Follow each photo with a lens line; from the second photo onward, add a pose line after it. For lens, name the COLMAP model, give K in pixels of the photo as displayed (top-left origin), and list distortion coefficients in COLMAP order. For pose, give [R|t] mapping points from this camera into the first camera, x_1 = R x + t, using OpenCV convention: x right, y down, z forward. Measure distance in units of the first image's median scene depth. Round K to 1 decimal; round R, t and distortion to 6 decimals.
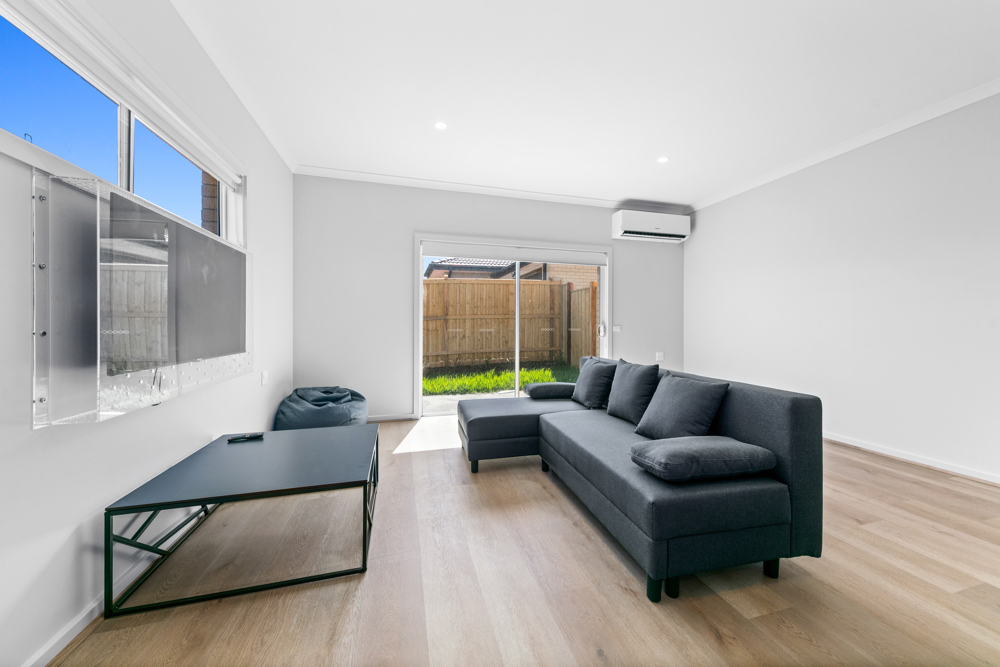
lens RADIAL K [[350.5, 0, 495.4], [0, 350.5, 326.5], [0, 0, 1]] dist [-0.000949, -0.000693]
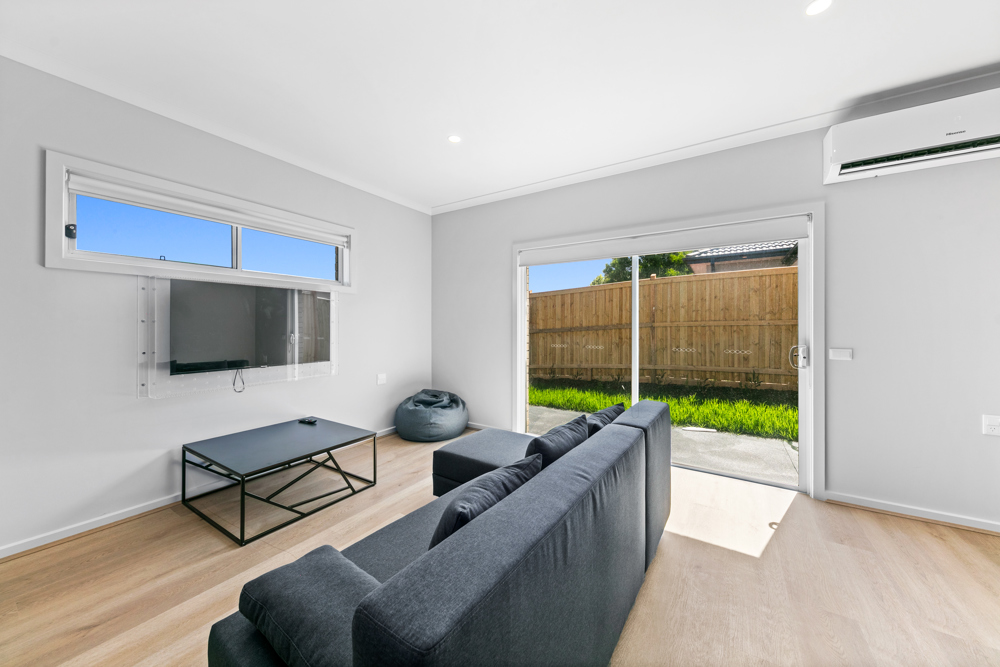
lens RADIAL K [[350.5, 0, 502.5], [0, 350.5, 322.8], [0, 0, 1]] dist [-0.000949, -0.000693]
pose [[0.668742, -0.006538, -0.743466, 0.399252], [-0.002800, 0.999932, -0.011312, -0.033065], [0.743489, 0.009647, 0.668678, 0.279551]]
